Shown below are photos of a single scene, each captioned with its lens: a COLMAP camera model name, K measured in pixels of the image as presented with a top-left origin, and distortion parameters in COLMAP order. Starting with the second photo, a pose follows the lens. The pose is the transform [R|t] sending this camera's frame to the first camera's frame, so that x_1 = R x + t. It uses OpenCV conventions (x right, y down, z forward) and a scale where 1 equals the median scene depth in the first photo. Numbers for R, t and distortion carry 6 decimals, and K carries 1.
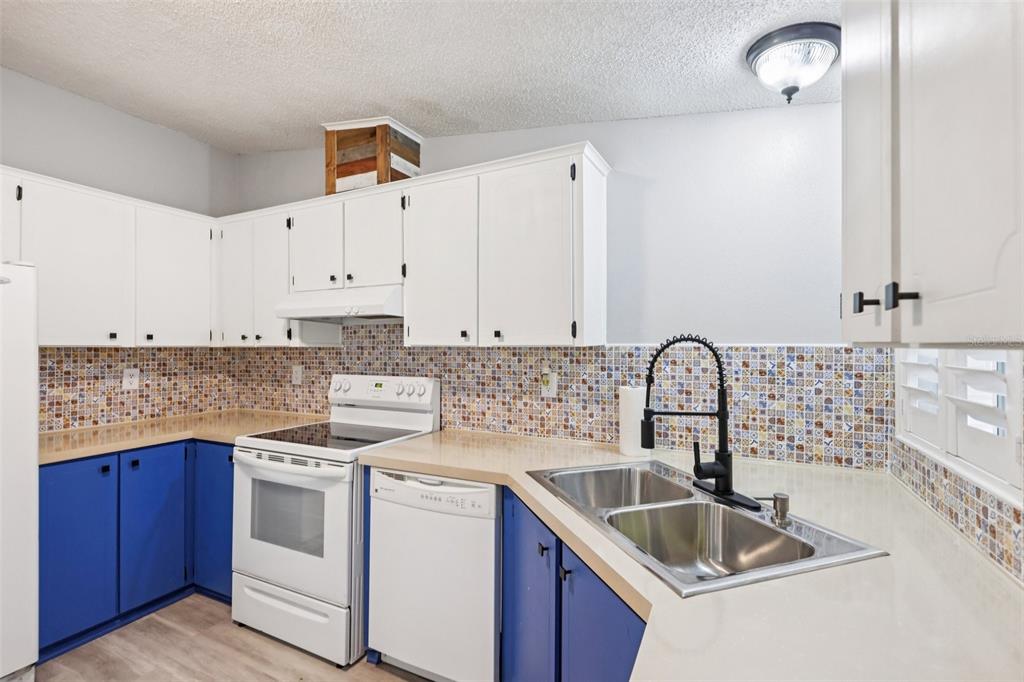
lens RADIAL K [[444.8, 0, 517.8], [0, 444.8, 344.9], [0, 0, 1]] dist [0.020227, -0.010540]
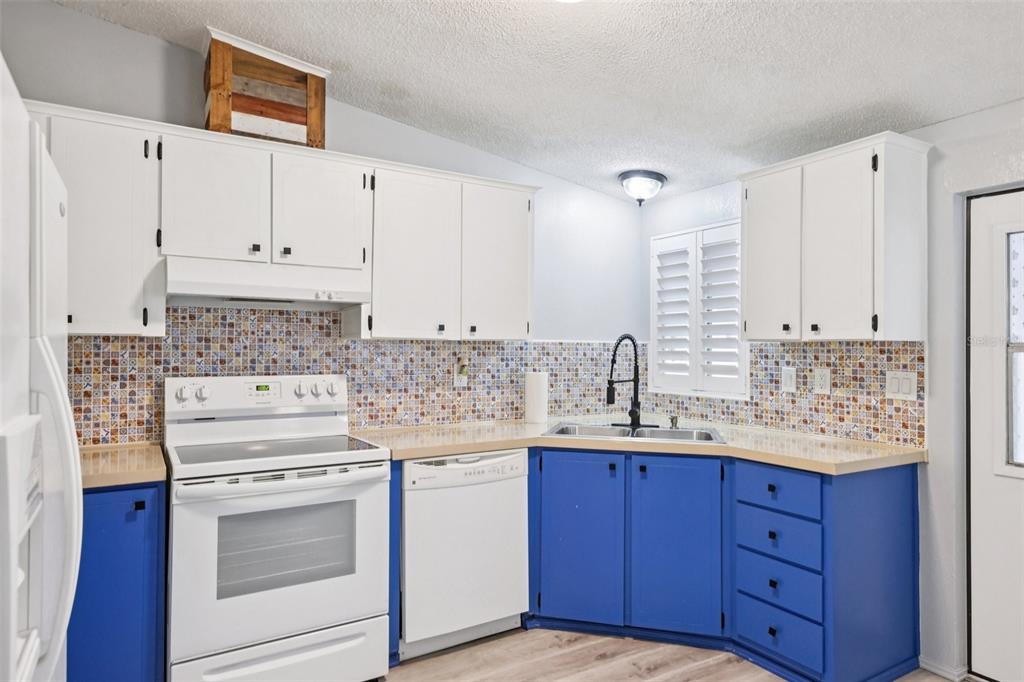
lens RADIAL K [[616.9, 0, 512.0], [0, 616.9, 341.0], [0, 0, 1]] dist [0.021511, -0.000023]
pose [[0.541177, 0.013659, 0.840798, -1.160649], [-0.009289, 0.999904, -0.010265, 0.018331], [-0.840857, -0.002255, 0.541252, 0.057799]]
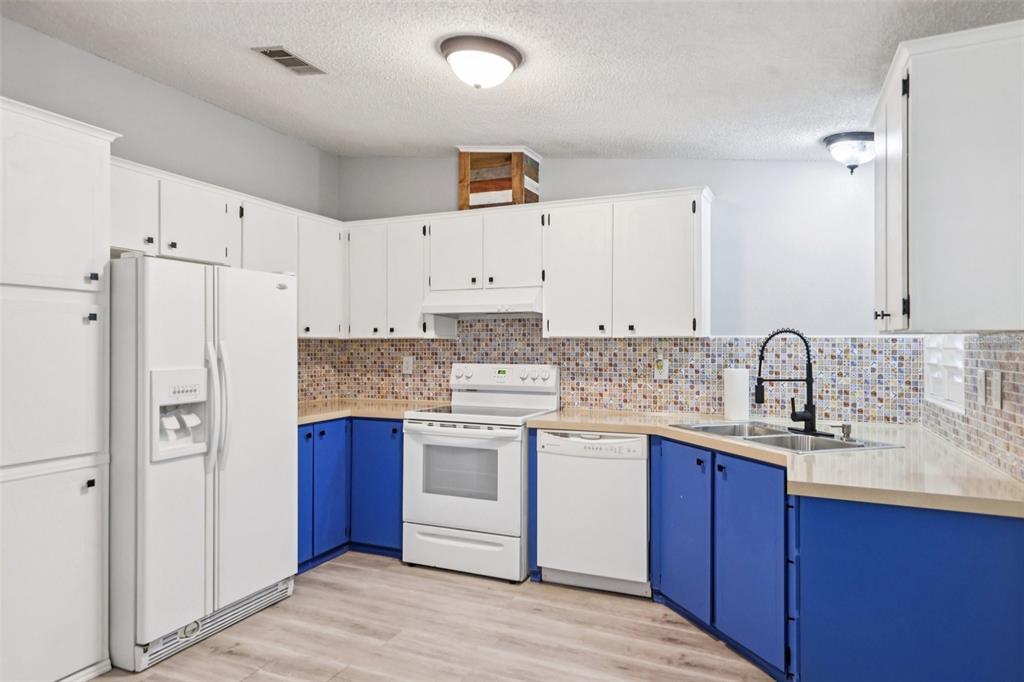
lens RADIAL K [[616.9, 0, 512.0], [0, 616.9, 341.0], [0, 0, 1]] dist [0.021511, -0.000023]
pose [[0.999388, 0.002510, 0.034879, -0.401854], [-0.002374, 0.999989, -0.003930, 0.019381], [-0.034888, 0.003845, 0.999384, -0.691065]]
